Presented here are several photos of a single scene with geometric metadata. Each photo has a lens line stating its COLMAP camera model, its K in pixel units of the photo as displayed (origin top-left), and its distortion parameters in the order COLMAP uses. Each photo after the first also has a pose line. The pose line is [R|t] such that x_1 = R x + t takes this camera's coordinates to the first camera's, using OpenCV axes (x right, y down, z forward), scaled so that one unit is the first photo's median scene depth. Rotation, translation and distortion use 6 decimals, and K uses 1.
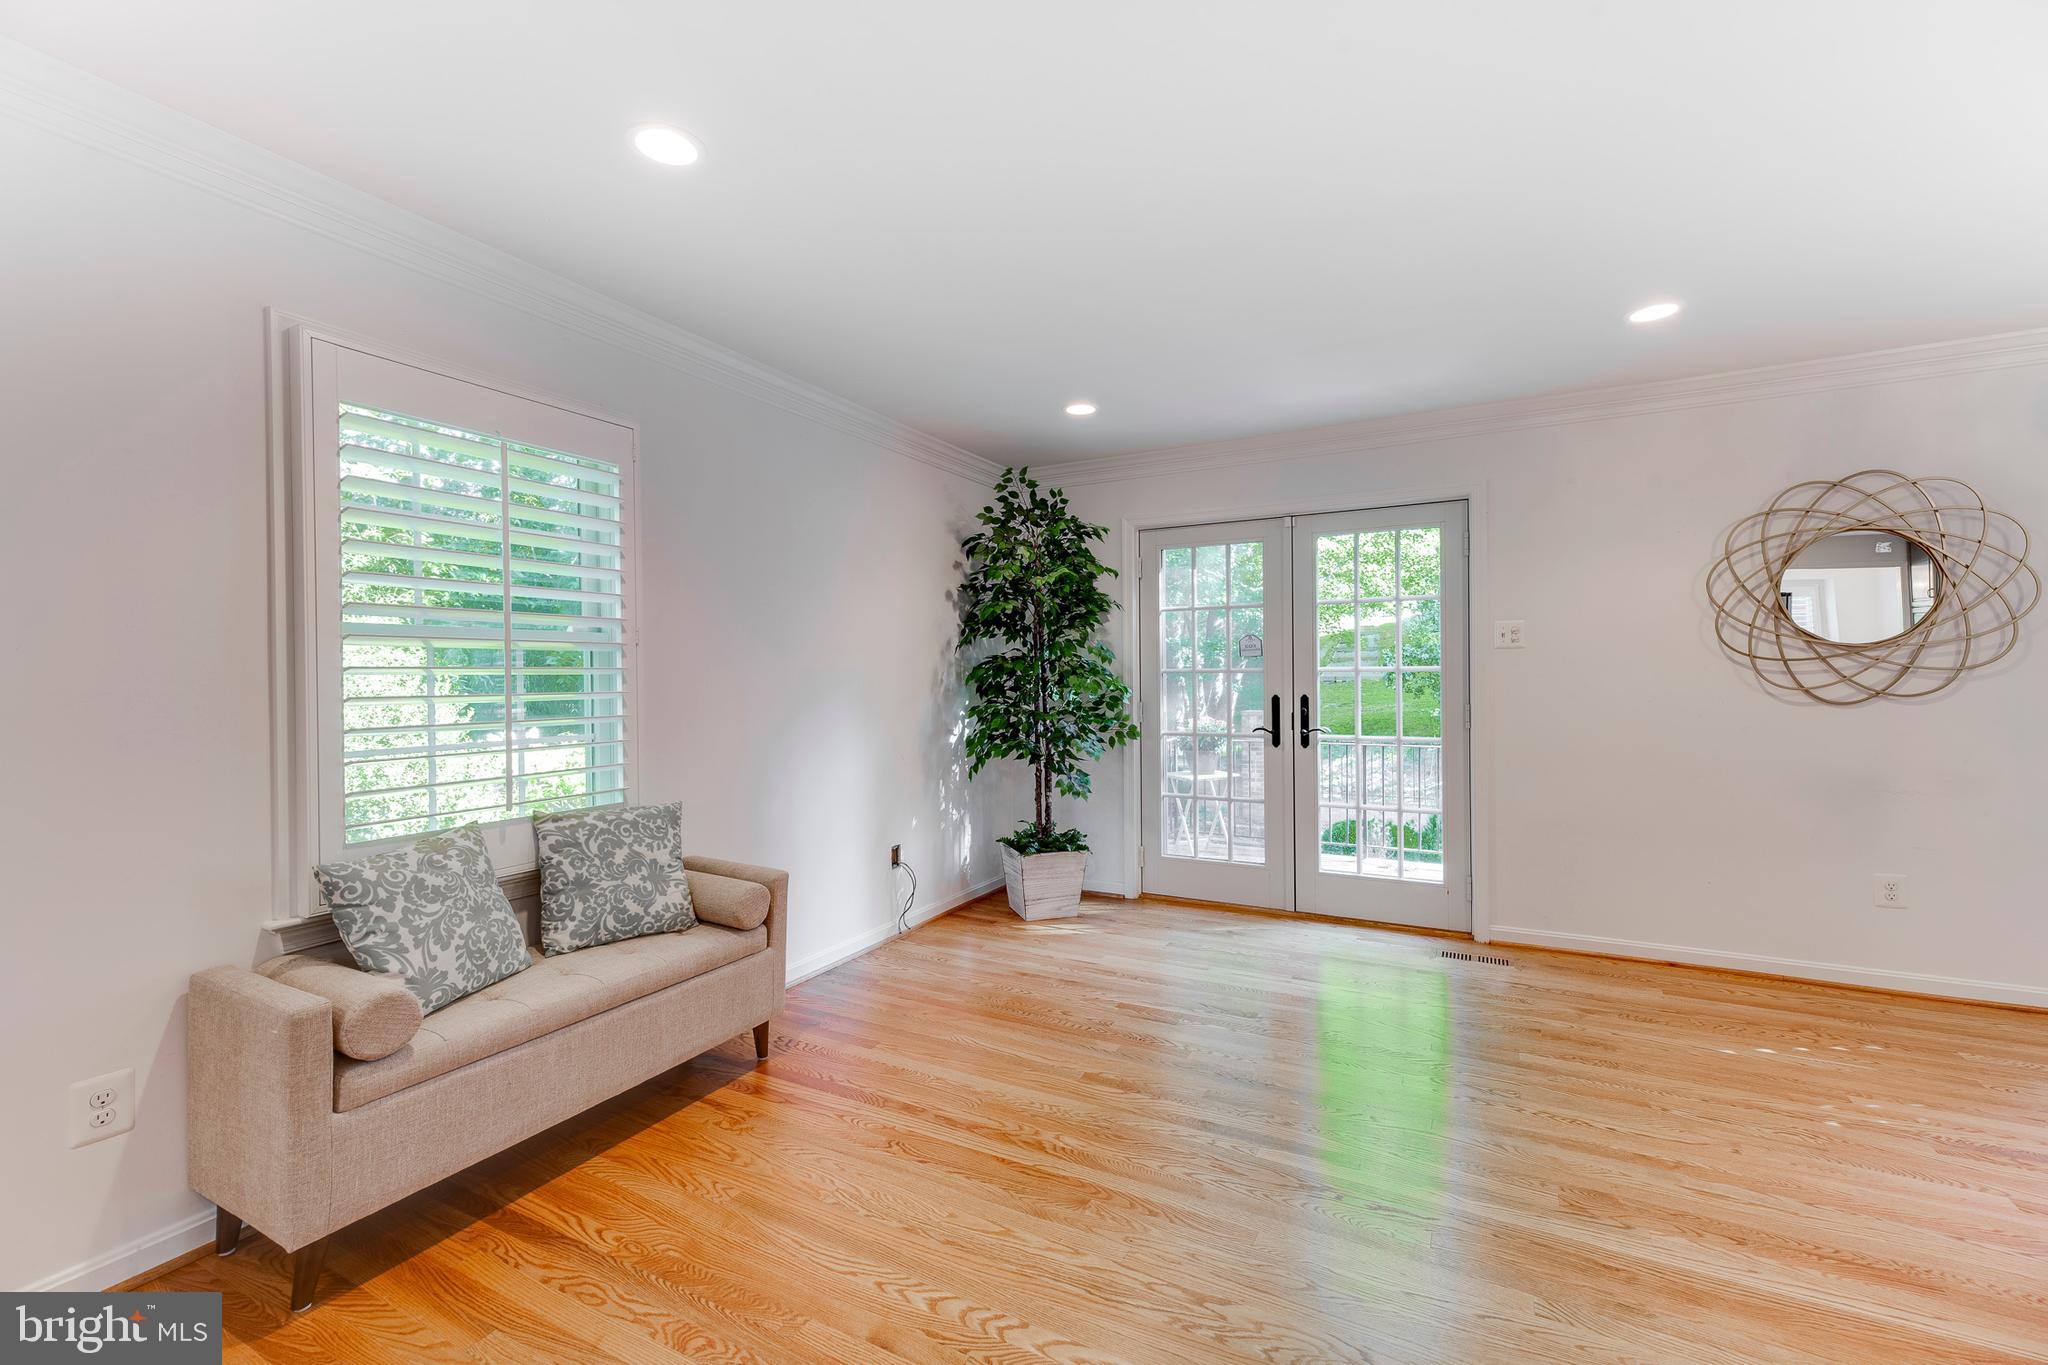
lens RADIAL K [[821.2, 0, 1023.2], [0, 821.2, 681.7], [0, 0, 1]] dist [0.008944, -0.001998]
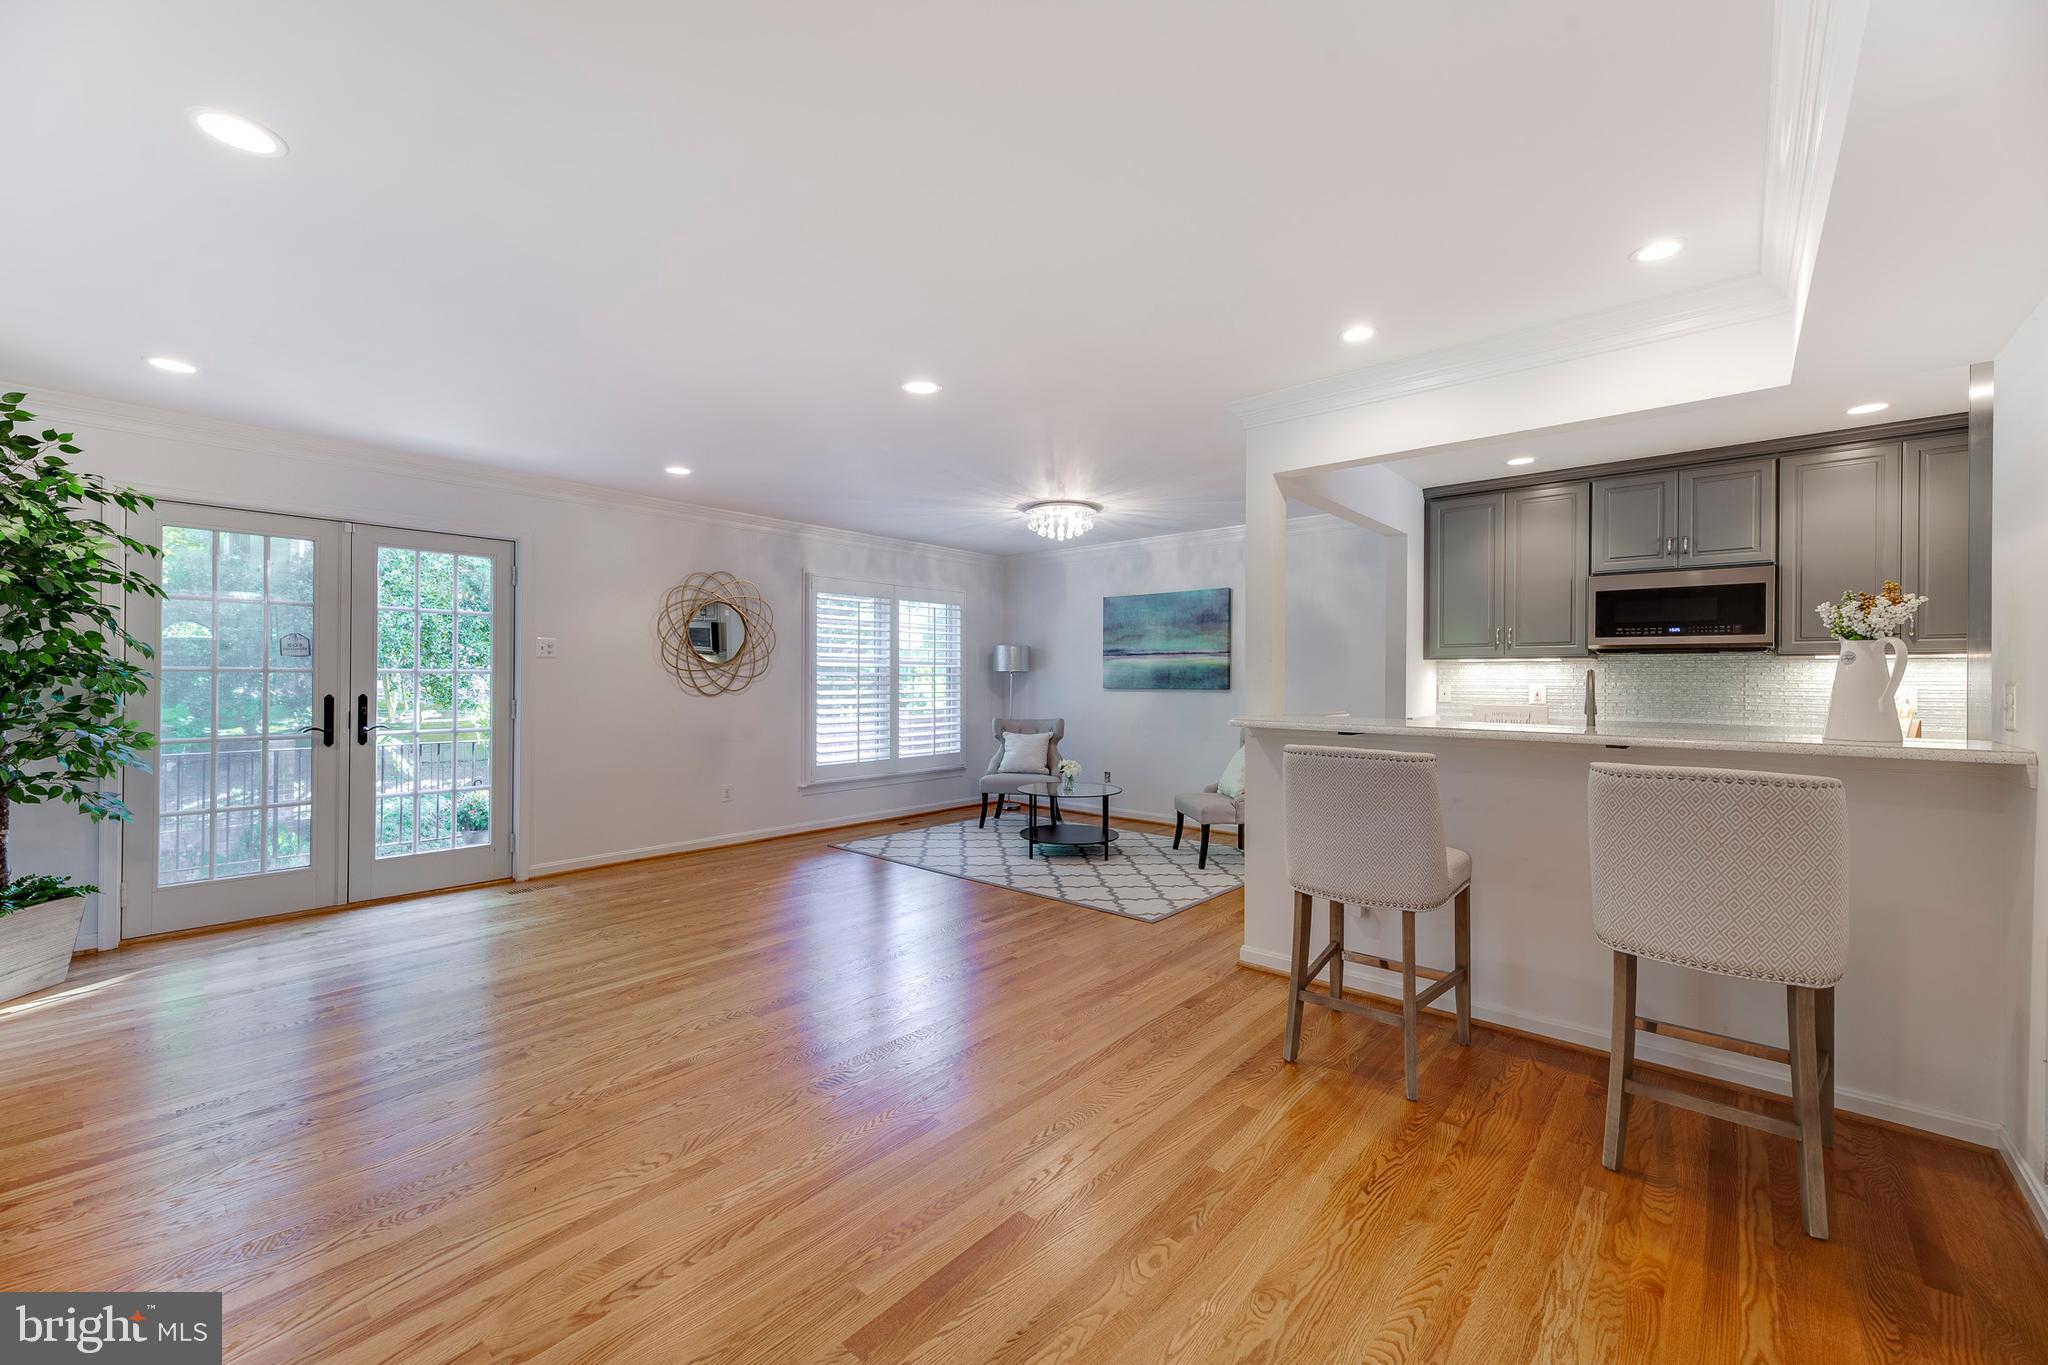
lens RADIAL K [[821.2, 0, 1024.1], [0, 821.2, 677.5], [0, 0, 1]] dist [0.008944, -0.001998]
pose [[0.207890, 0.010306, 0.978098, -0.560167], [-0.001968, 0.999947, -0.010118, 0.003557], [-0.978150, 0.000178, 0.207899, -0.056993]]
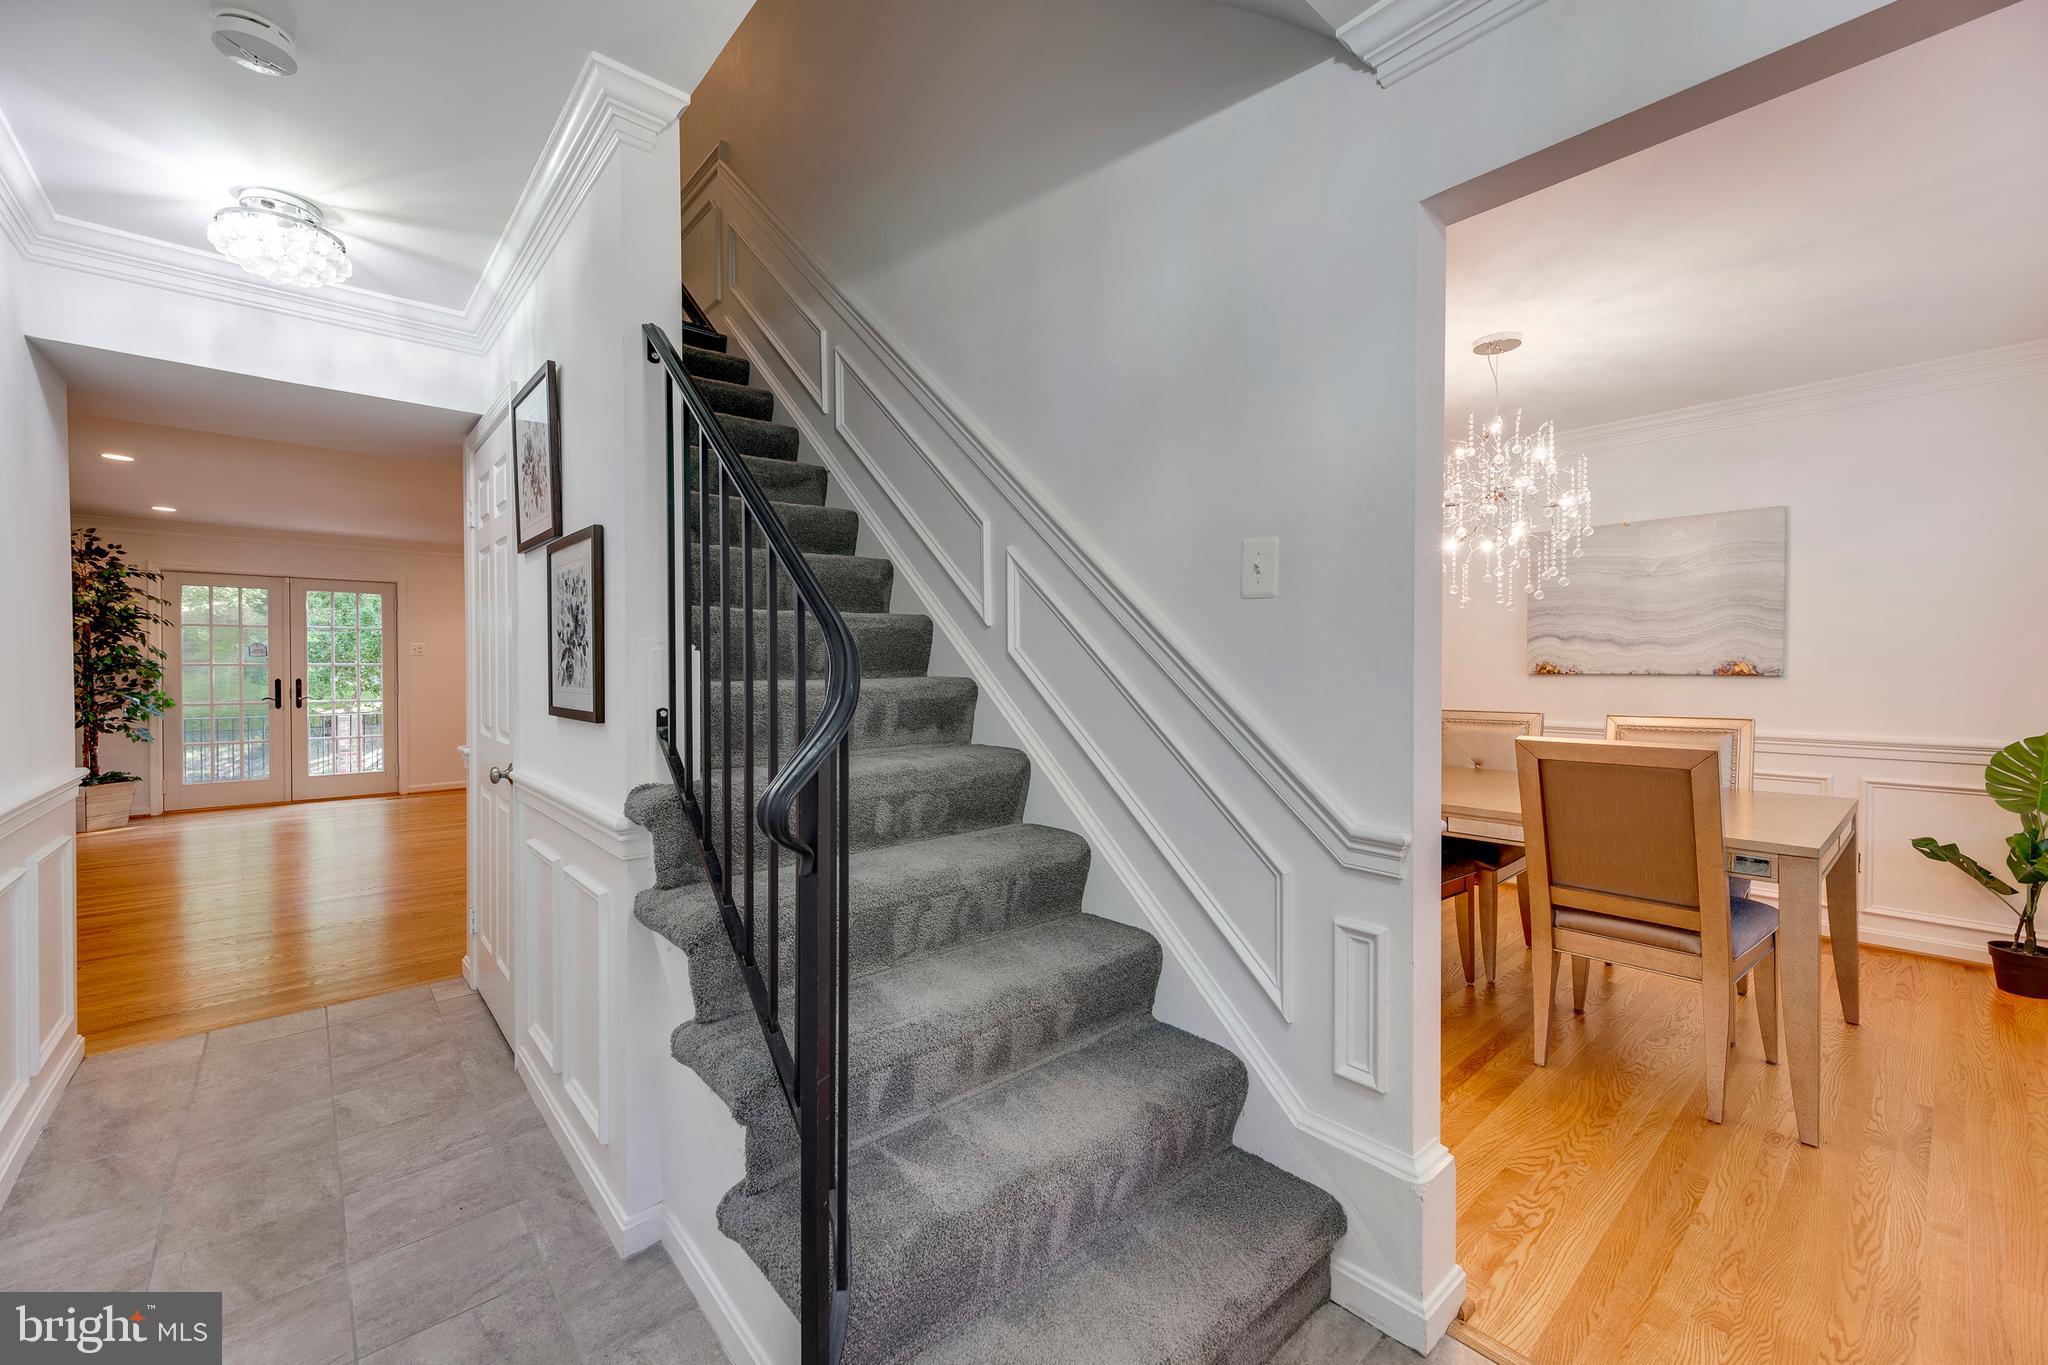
lens RADIAL K [[821.2, 0, 1002.7], [0, 821.2, 676.4], [0, 0, 1]] dist [0.008944, -0.001998]
pose [[0.347869, -0.004454, 0.937532, -0.874509], [0.004207, 0.999986, 0.003189, 0.013529], [-0.937534, 0.002835, 0.347883, -1.148439]]
